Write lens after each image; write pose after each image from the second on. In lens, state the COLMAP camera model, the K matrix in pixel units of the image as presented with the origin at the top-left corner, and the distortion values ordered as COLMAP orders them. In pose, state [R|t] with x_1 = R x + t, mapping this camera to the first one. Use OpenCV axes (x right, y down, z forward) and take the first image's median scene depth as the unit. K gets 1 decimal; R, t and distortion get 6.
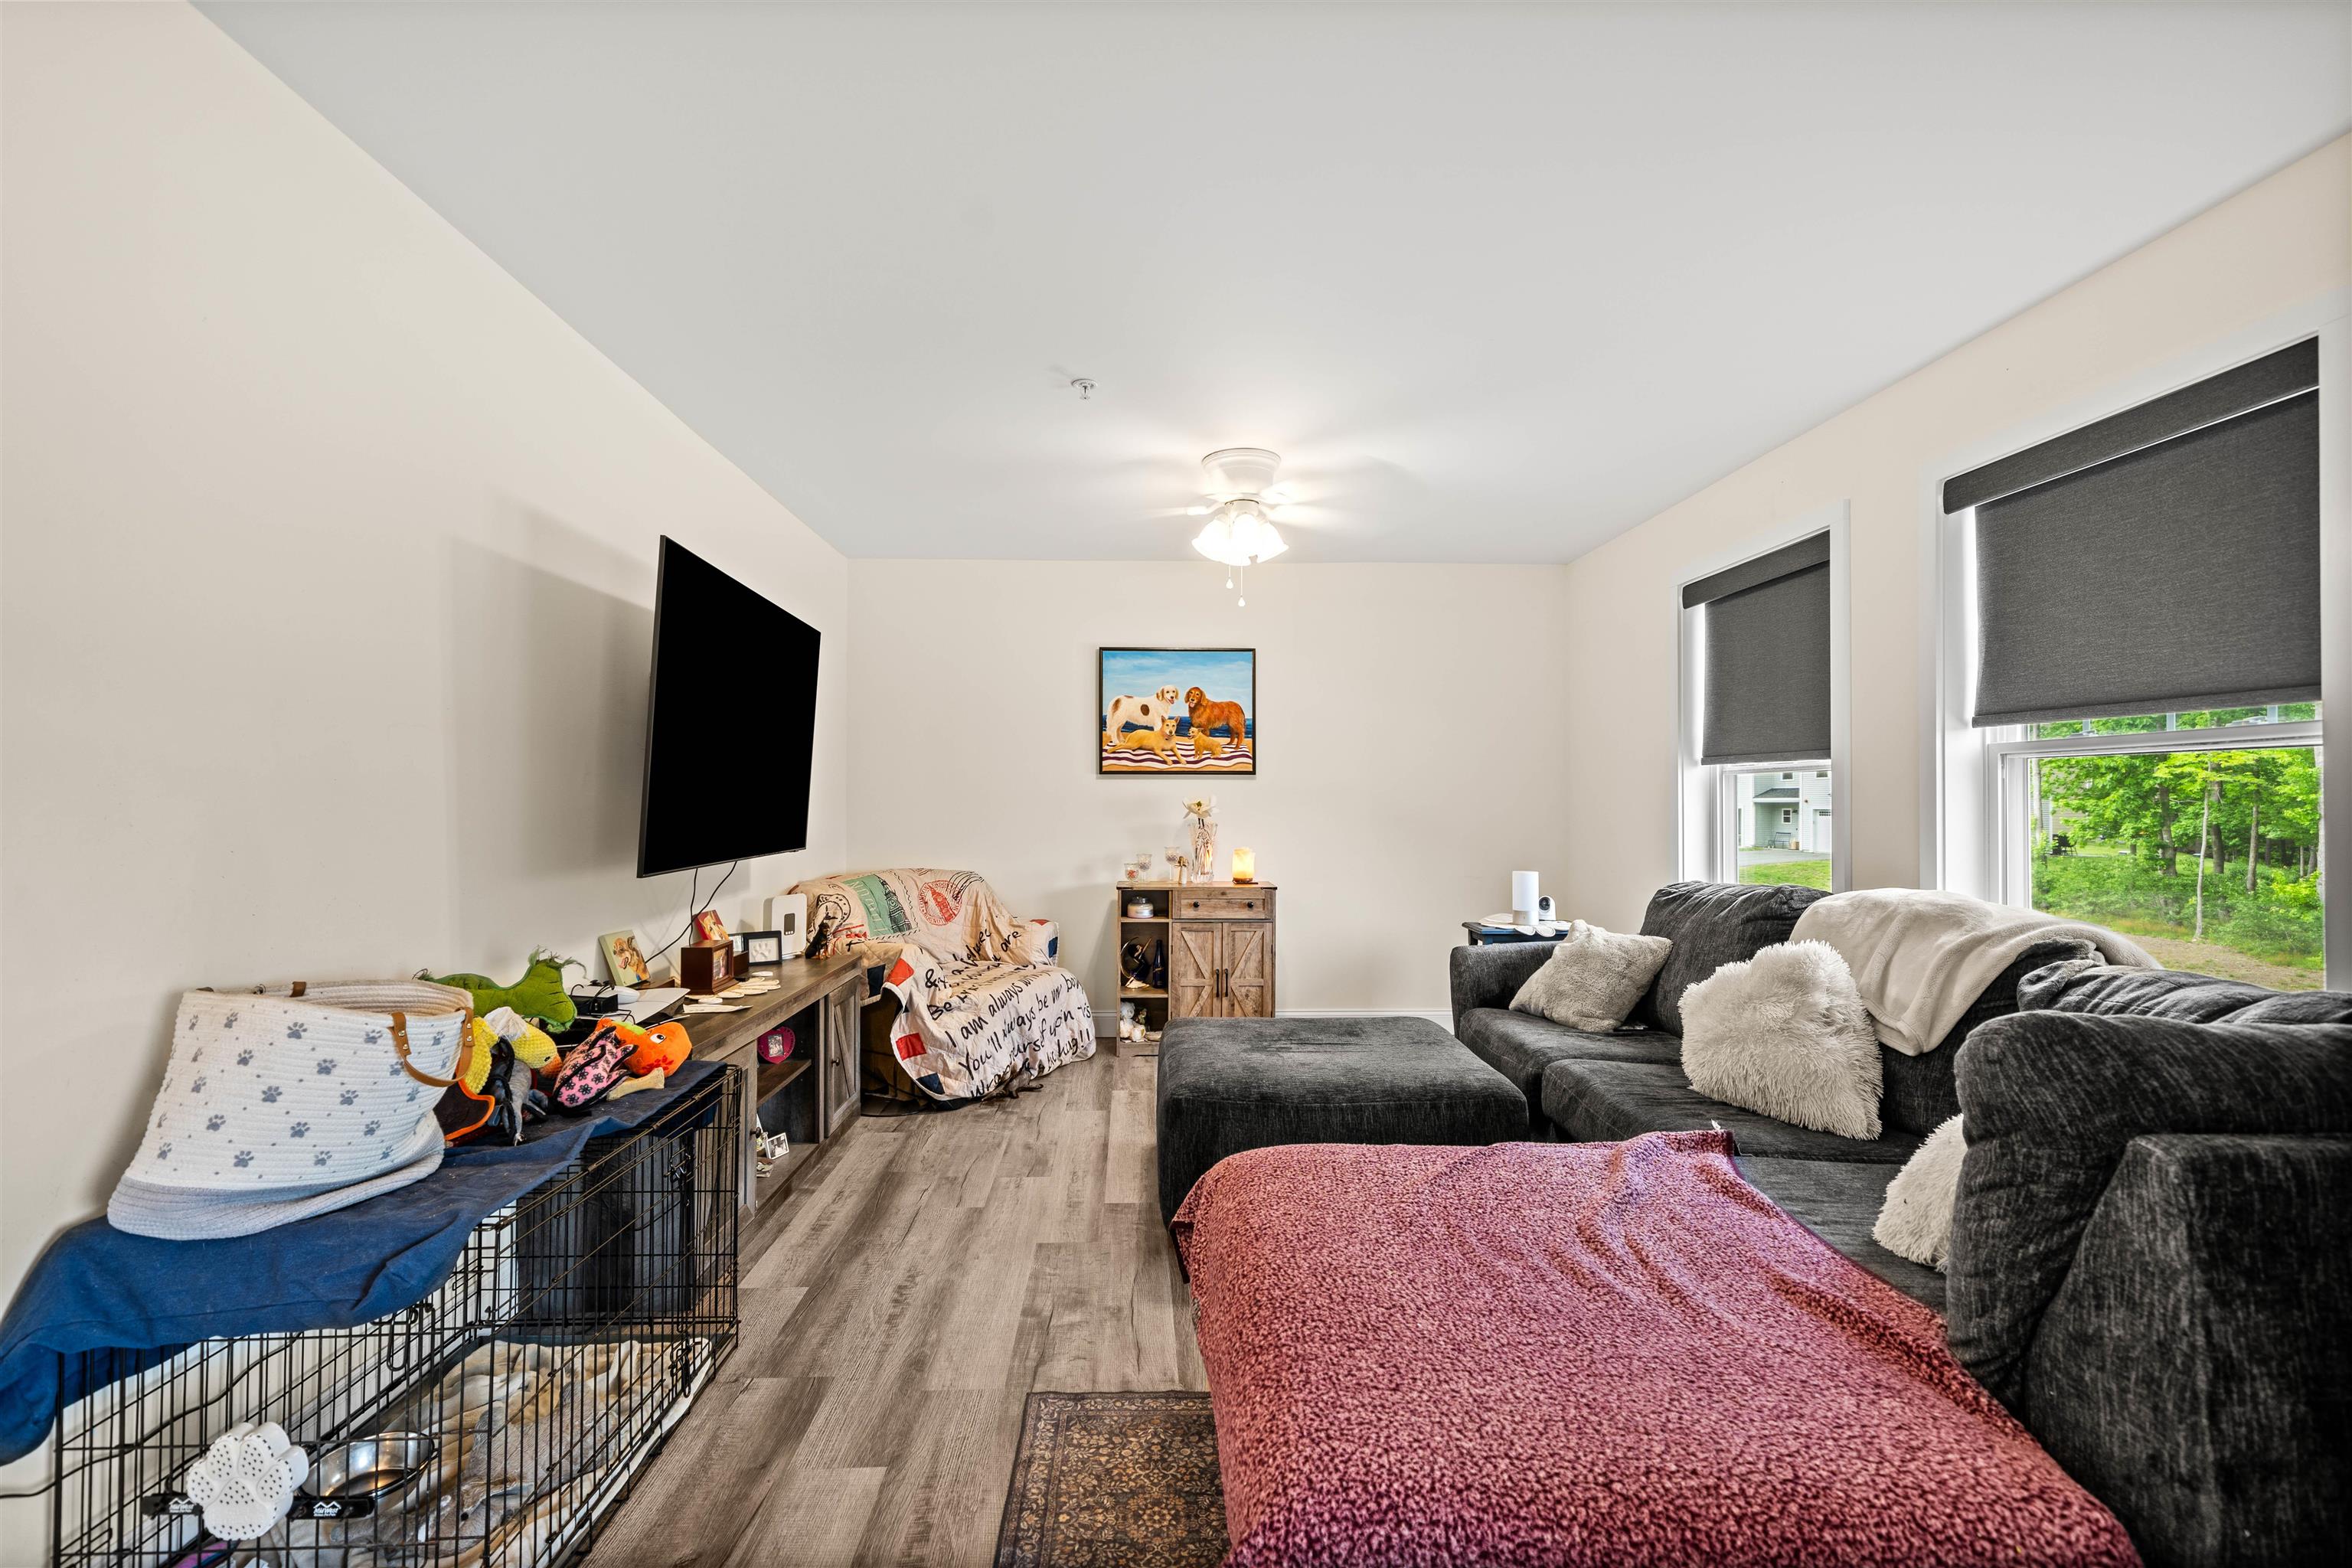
lens RADIAL K [[1059.2, 0, 1177.4], [0, 1059.2, 801.8], [0, 0, 1]] dist [0.000701, 0.000535]
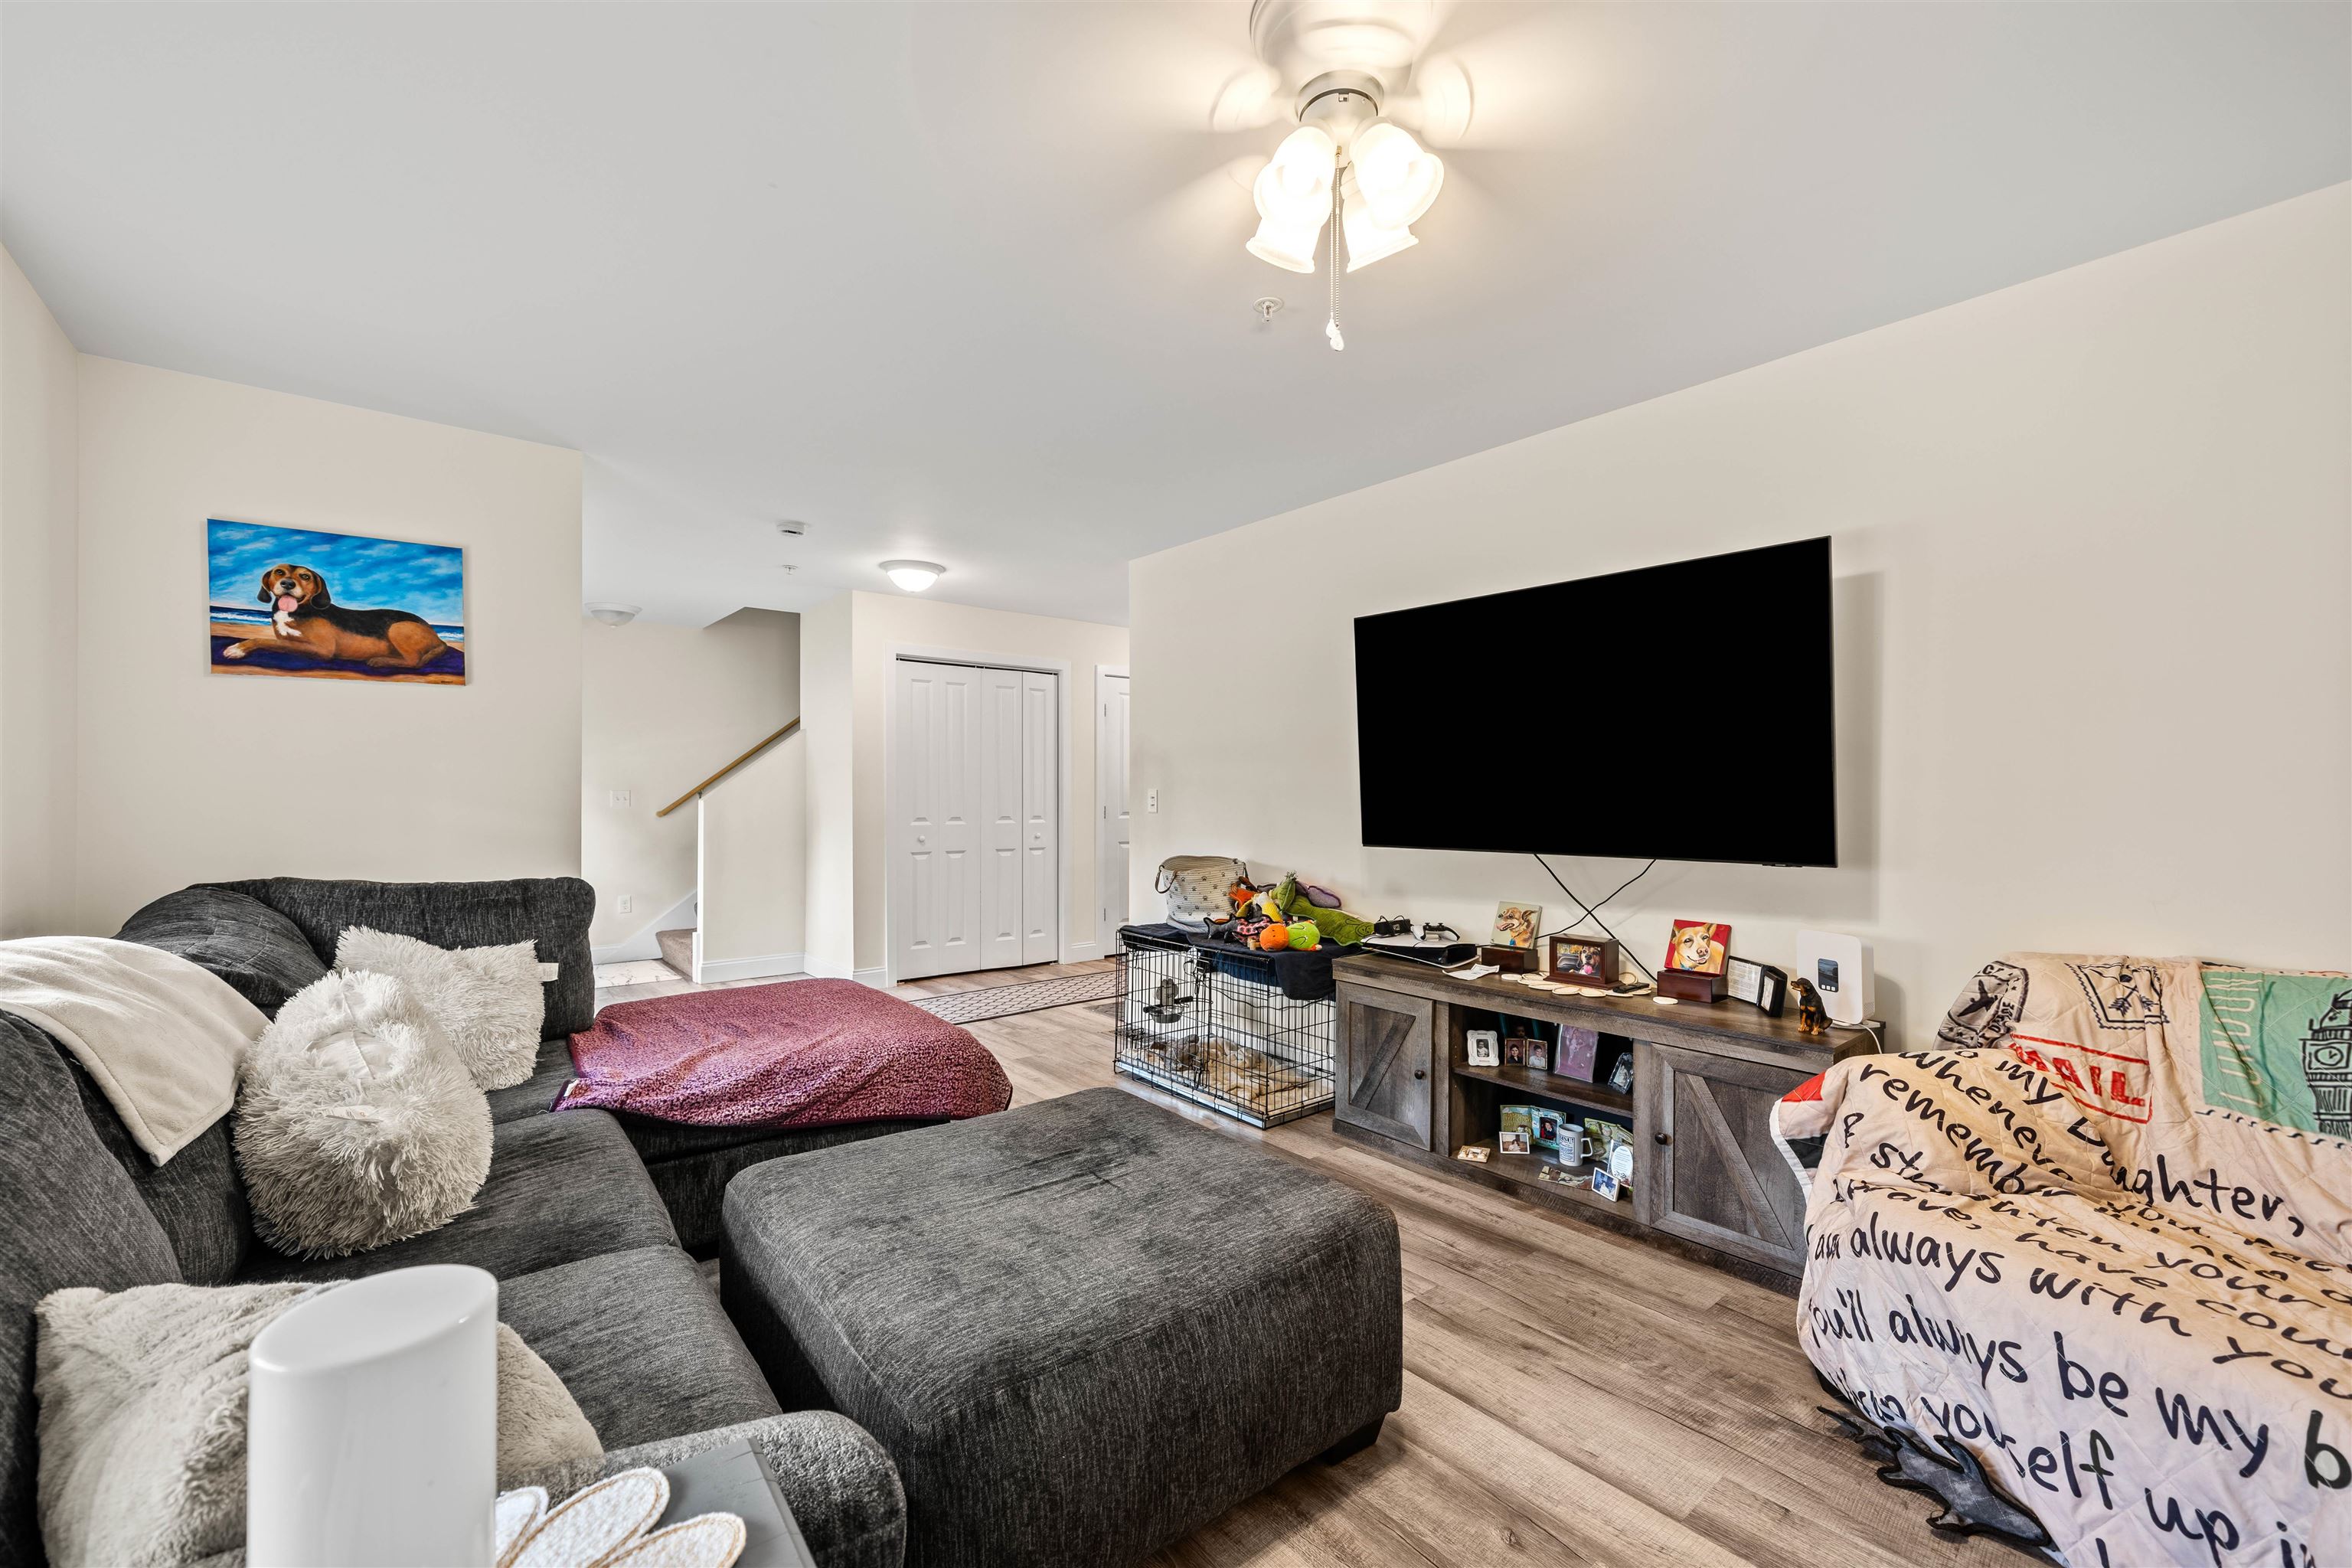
lens RADIAL K [[959.6, 0, 1176.0], [0, 959.6, 784.0], [0, 0, 1]] dist [0.000069, -0.000020]
pose [[-0.793294, -0.012163, -0.608718, 0.333957], [-0.005516, 0.999903, -0.012792, 0.004577], [0.608814, -0.006790, -0.793284, 1.198135]]
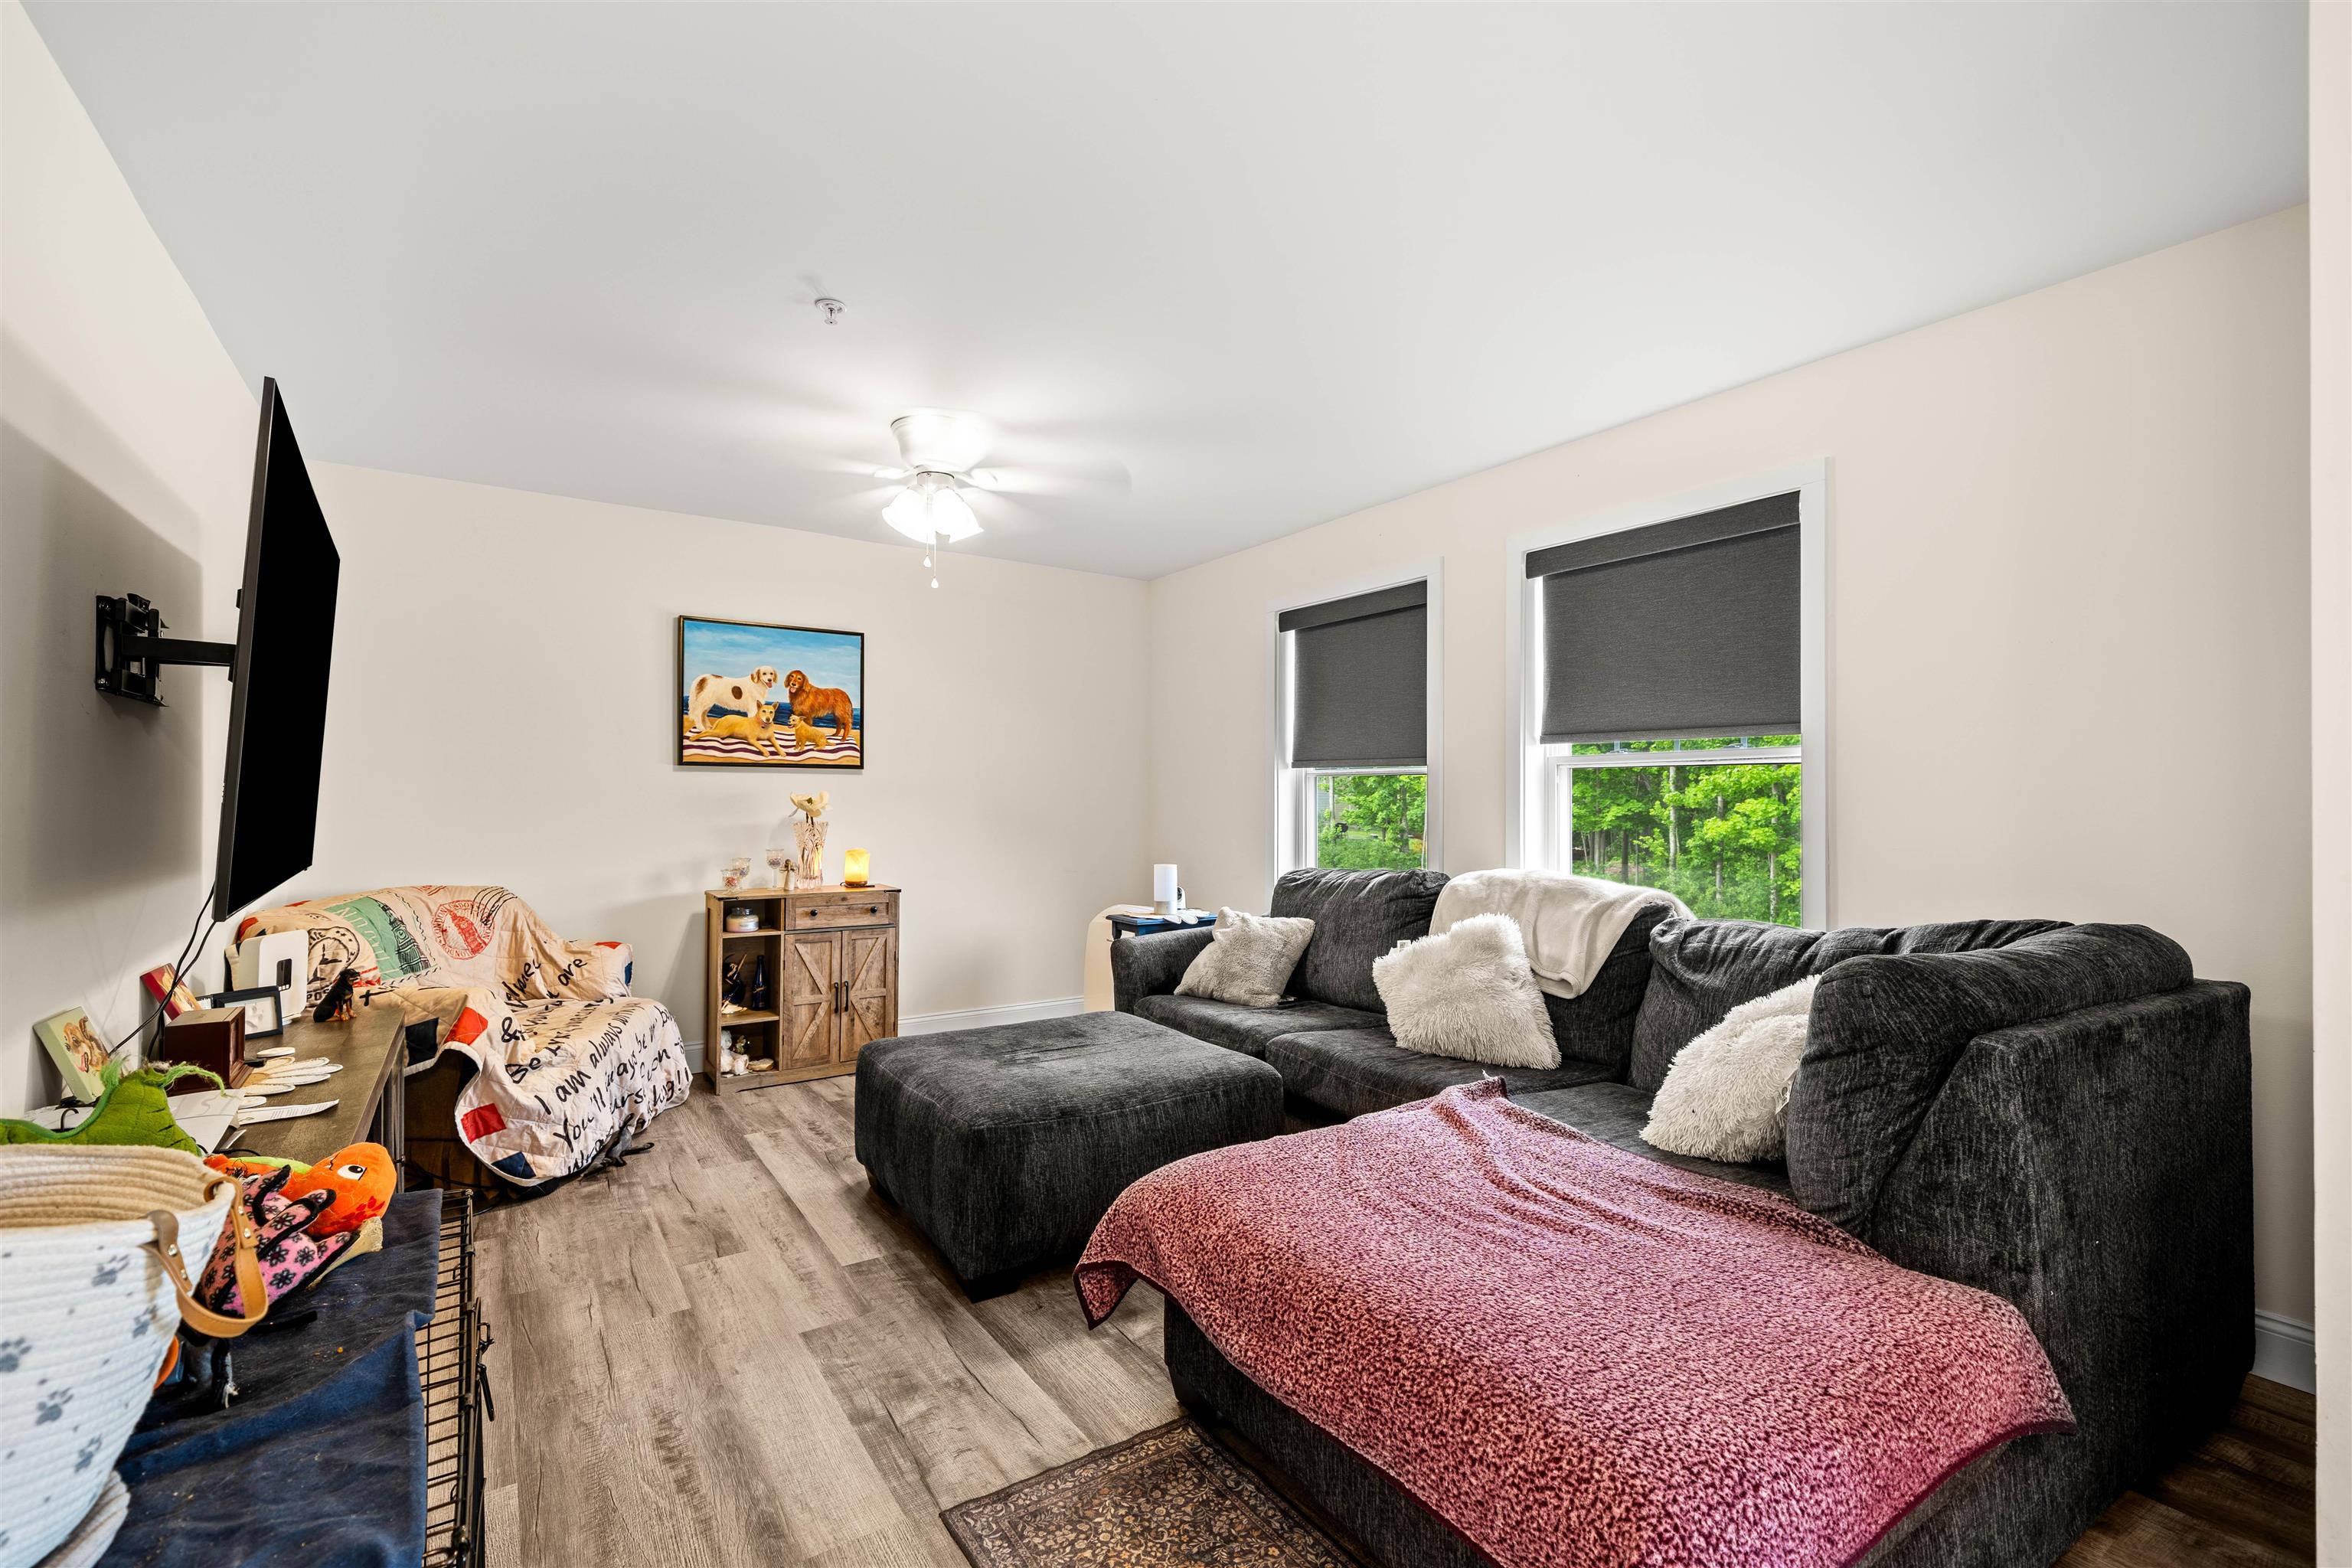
lens RADIAL K [[1024.7, 0, 1180.3], [0, 1024.7, 803.0], [0, 0, 1]] dist [0.001147, -0.000576]
pose [[0.845797, 0.000104, 0.533504, -0.220589], [-0.003126, 0.999984, 0.004762, -0.001473], [-0.533495, -0.005696, 0.845784, 0.119763]]
